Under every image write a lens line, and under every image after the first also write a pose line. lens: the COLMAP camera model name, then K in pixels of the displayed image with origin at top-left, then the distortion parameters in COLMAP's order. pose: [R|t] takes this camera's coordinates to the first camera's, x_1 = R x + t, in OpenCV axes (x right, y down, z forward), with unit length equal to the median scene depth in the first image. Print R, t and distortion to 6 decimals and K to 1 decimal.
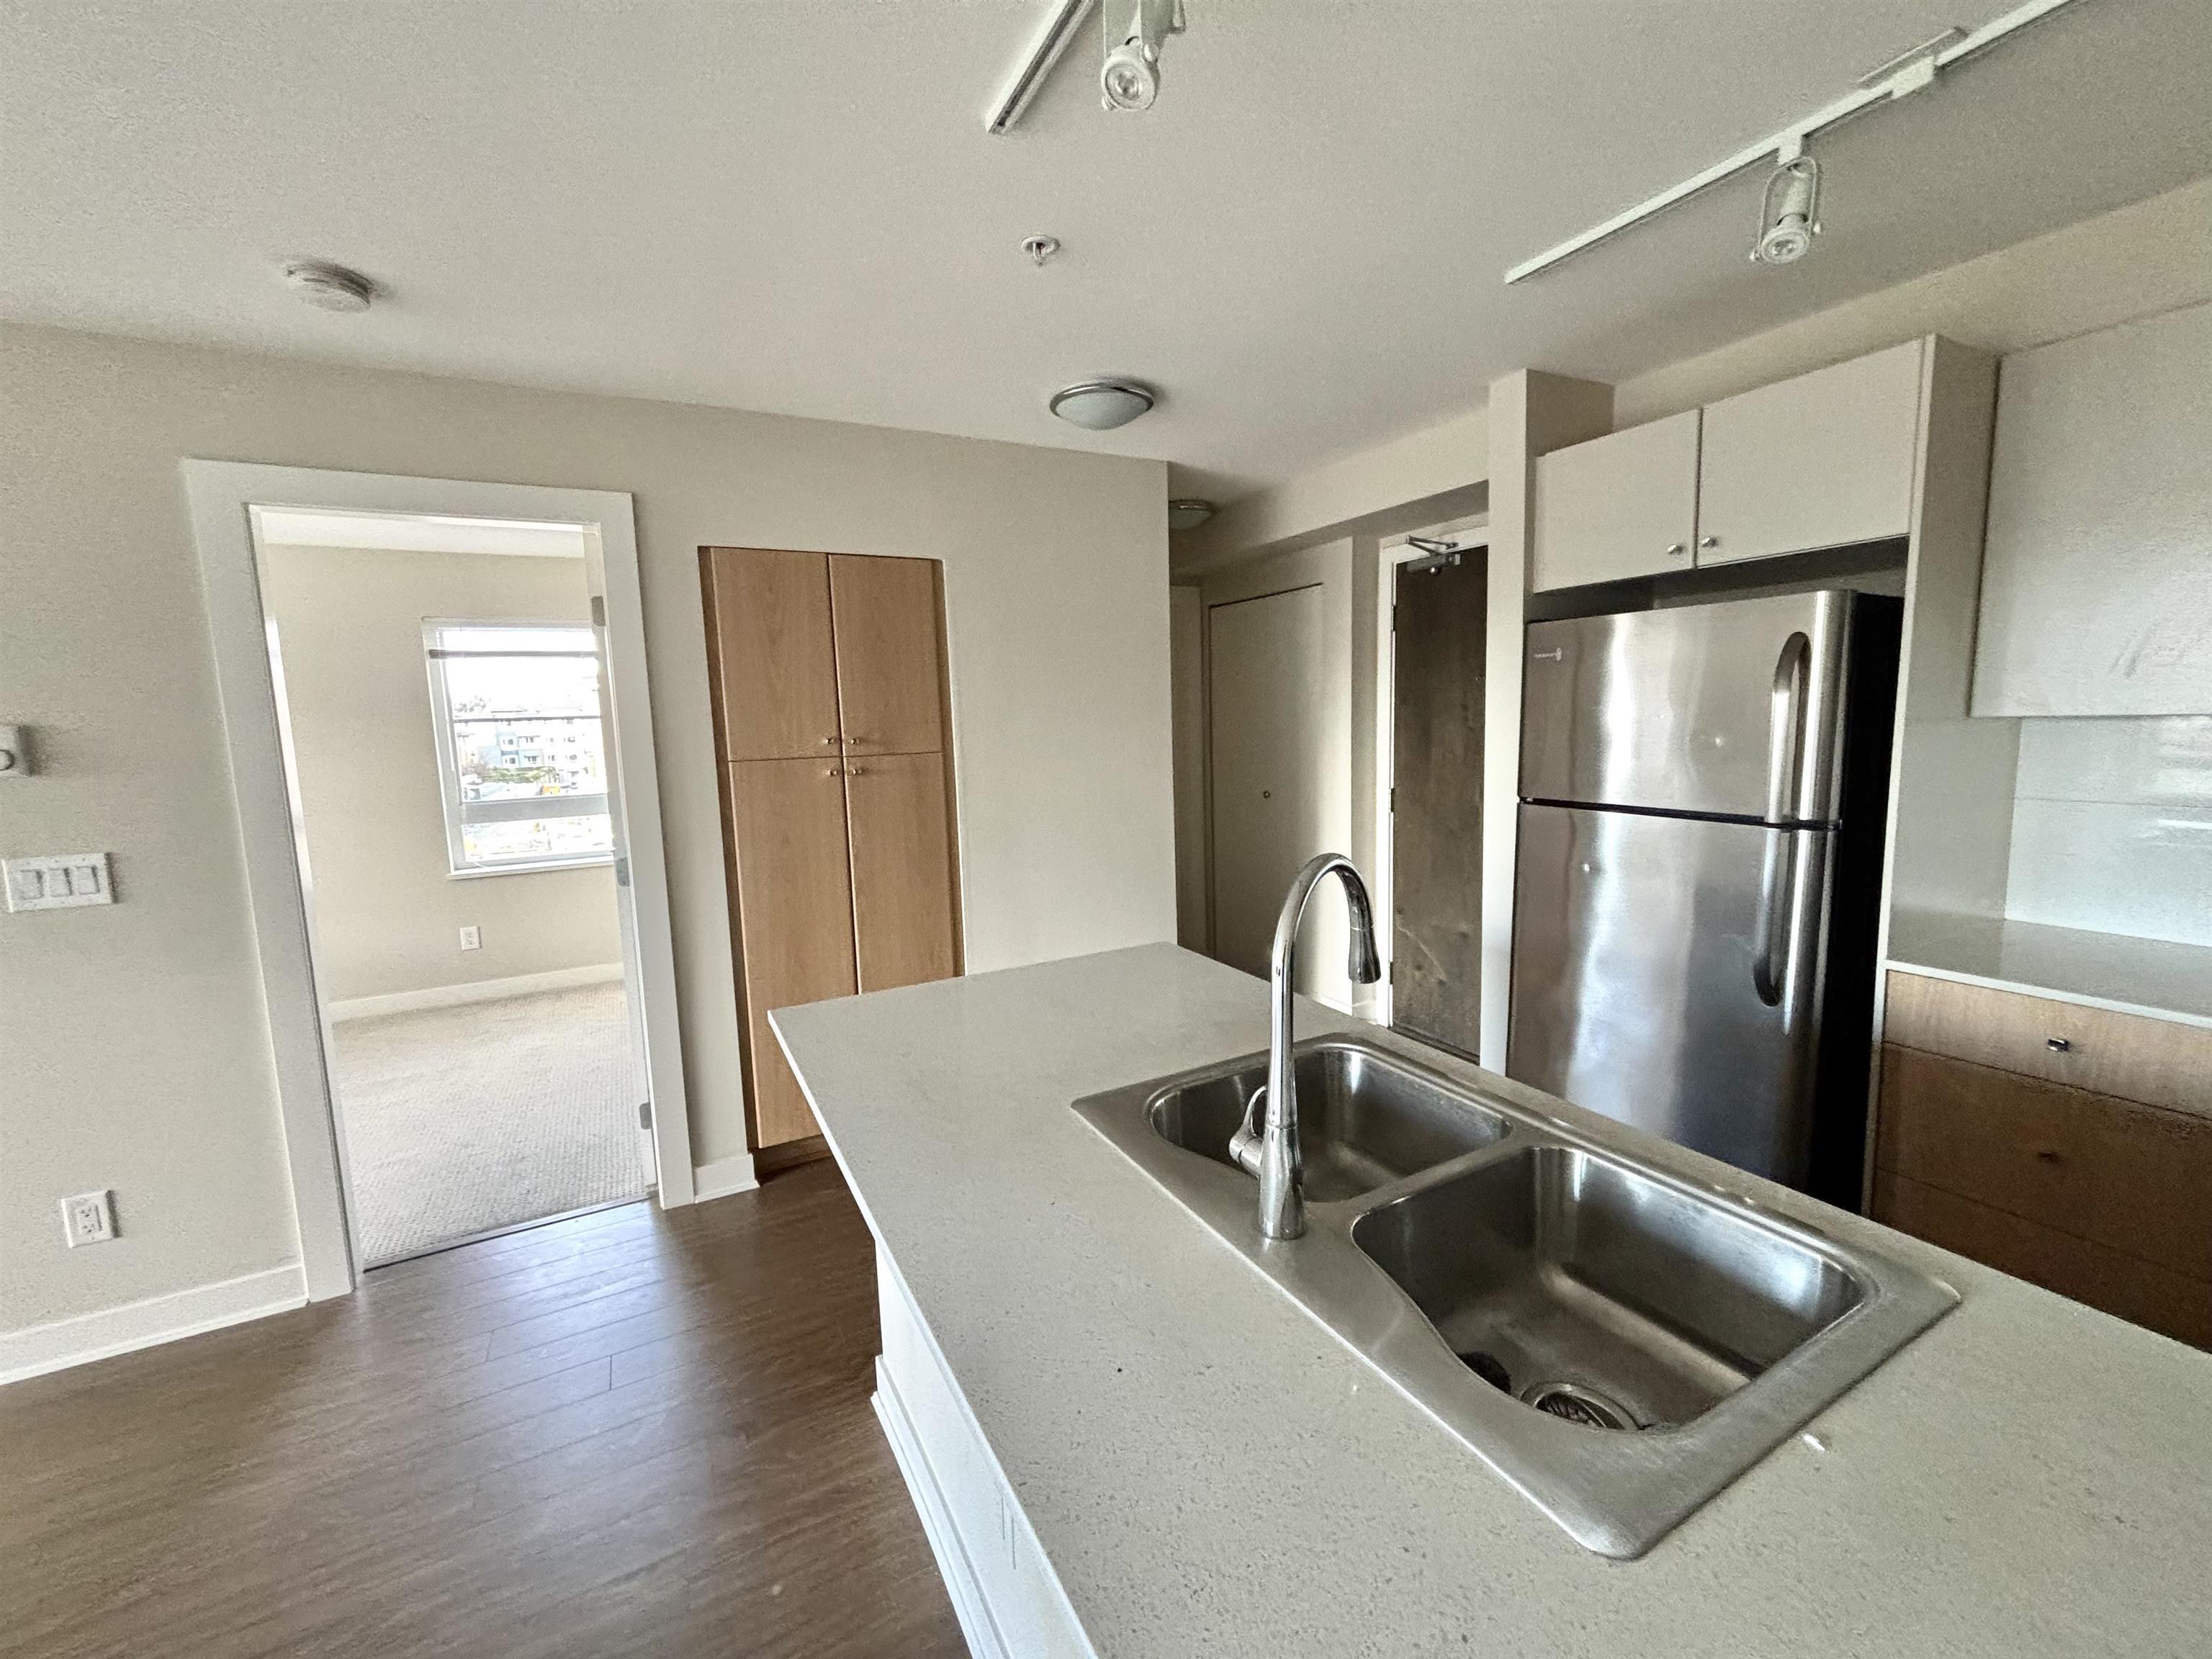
lens RADIAL K [[884.7, 0, 1090.6], [0, 884.7, 814.1], [0, 0, 1]] dist [0.000663, 0.000095]
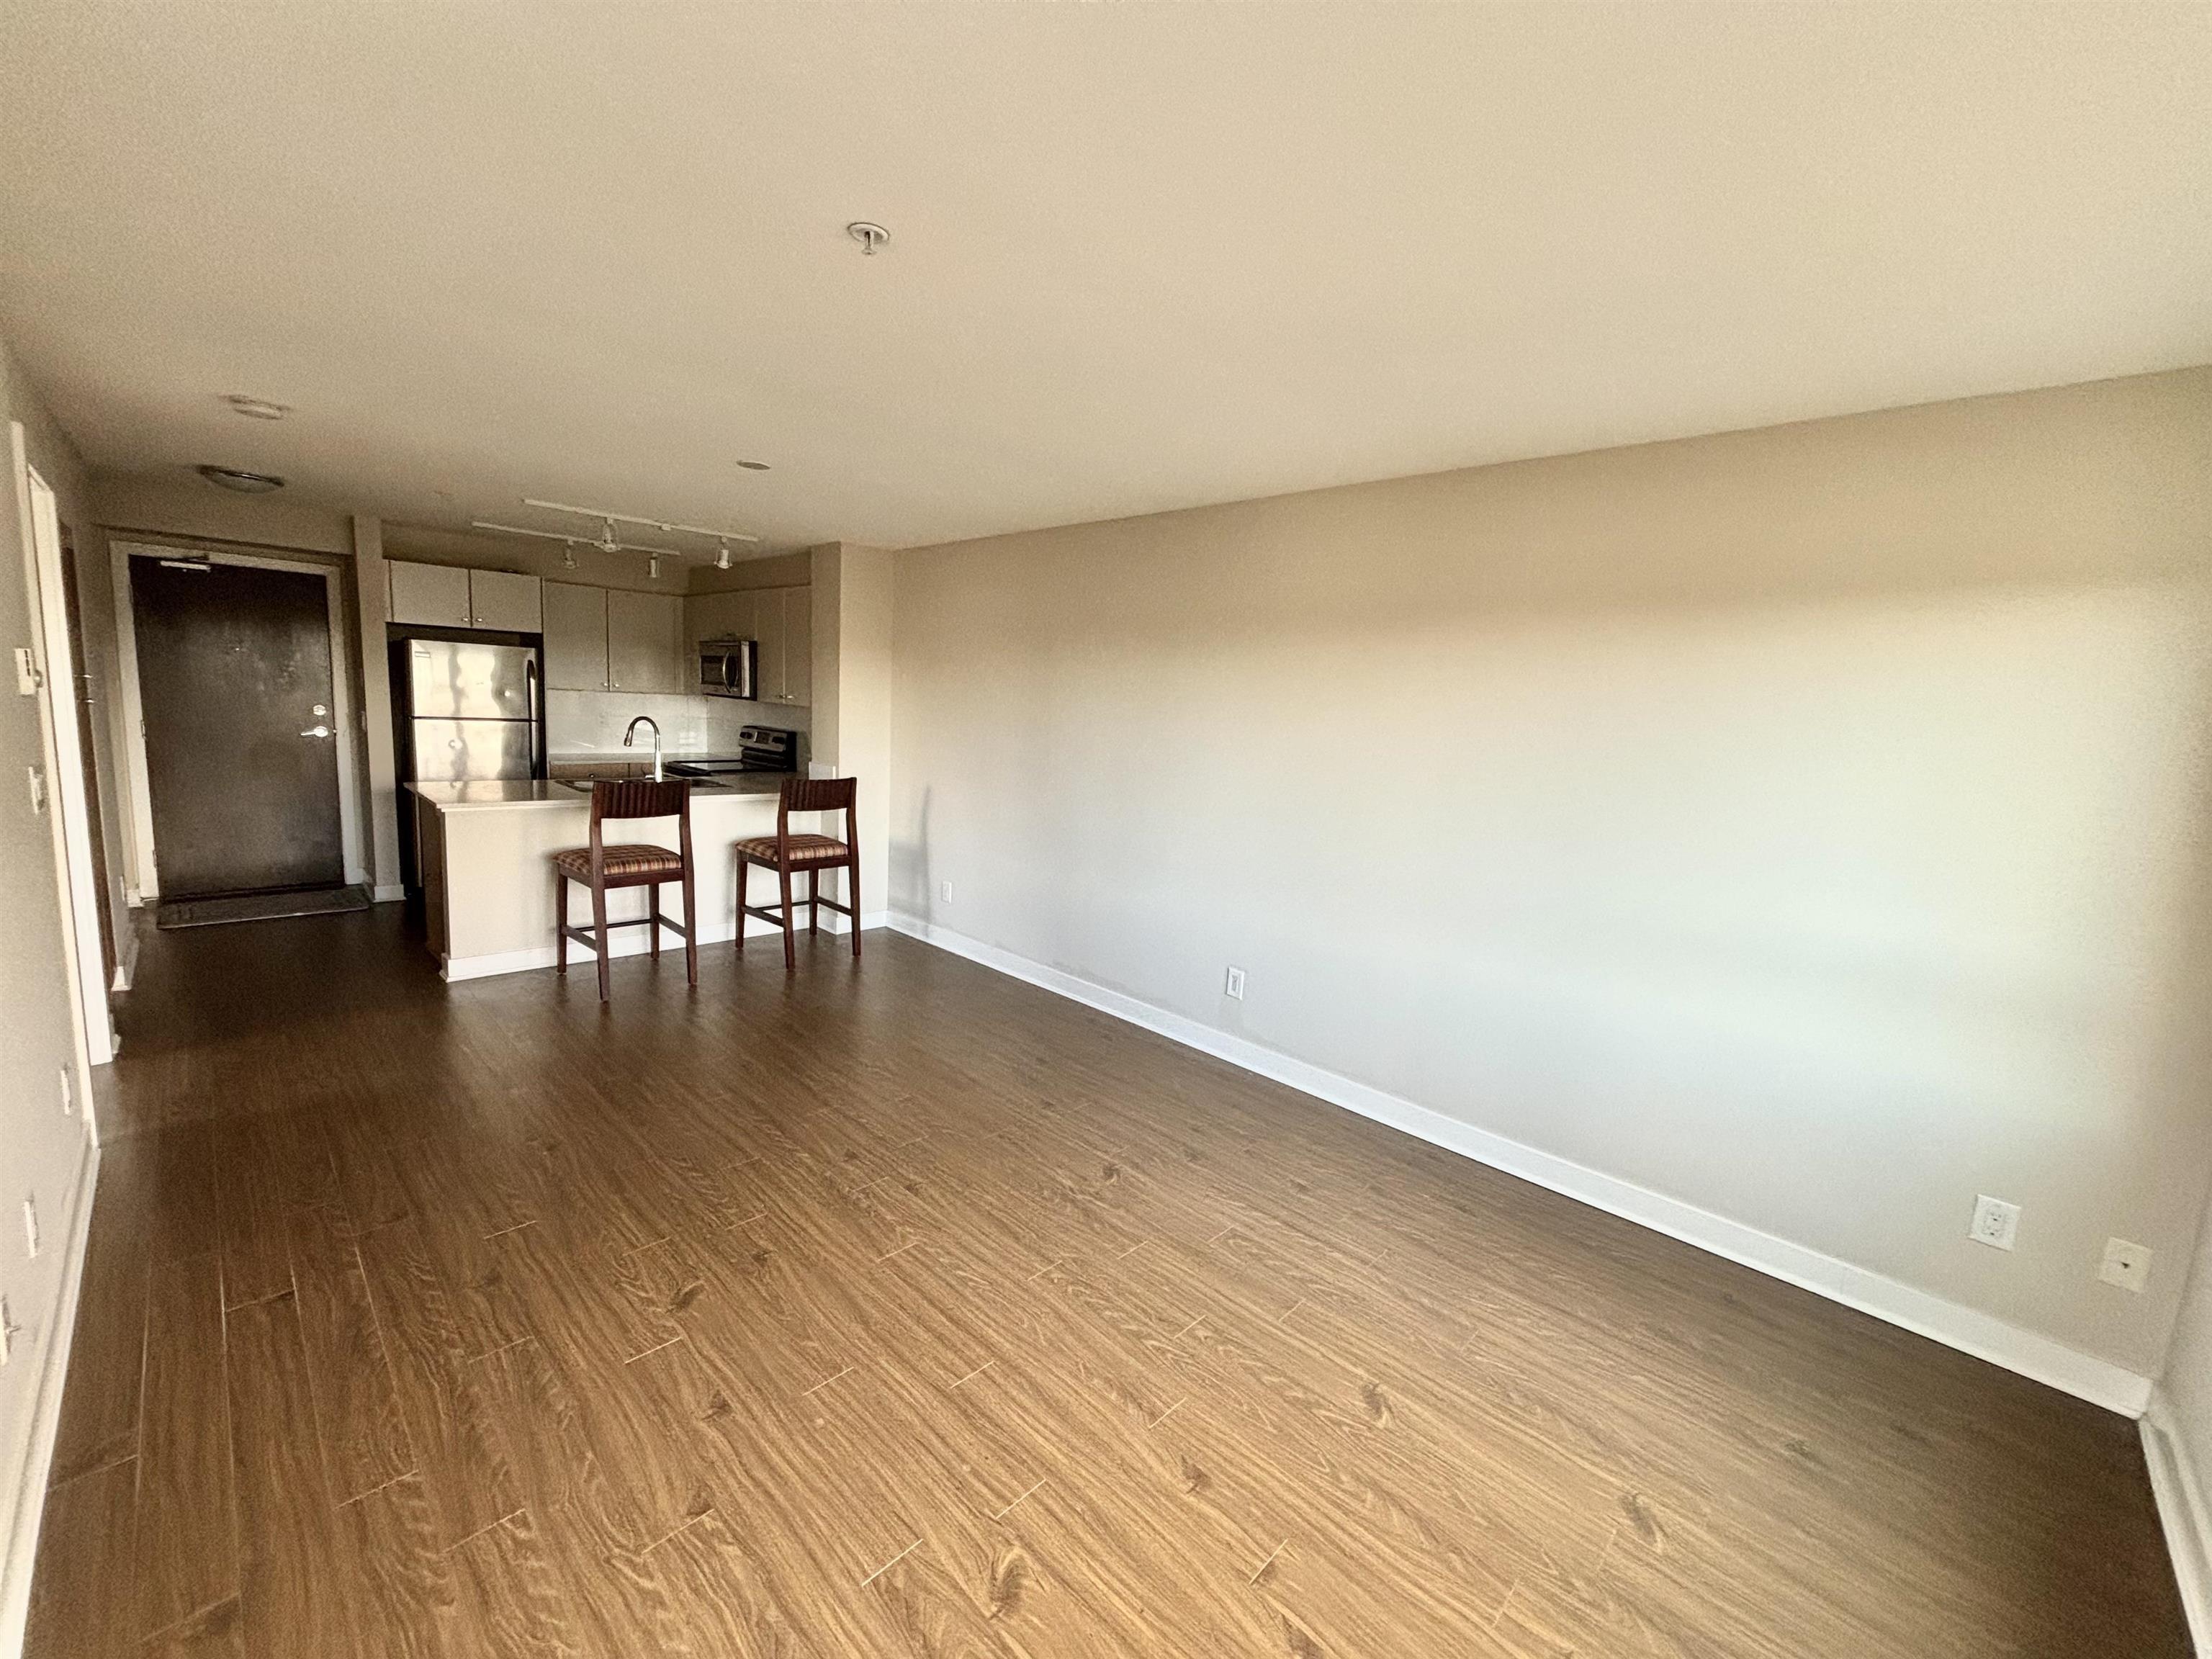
lens RADIAL K [[884.7, 0, 1092.9], [0, 884.7, 818.8], [0, 0, 1]] dist [0.000663, 0.000095]
pose [[-0.298200, -0.112315, 0.947872, -2.354724], [0.062380, 0.988637, 0.136770, 0.040692], [-0.952463, 0.099913, -0.287805, 0.034982]]
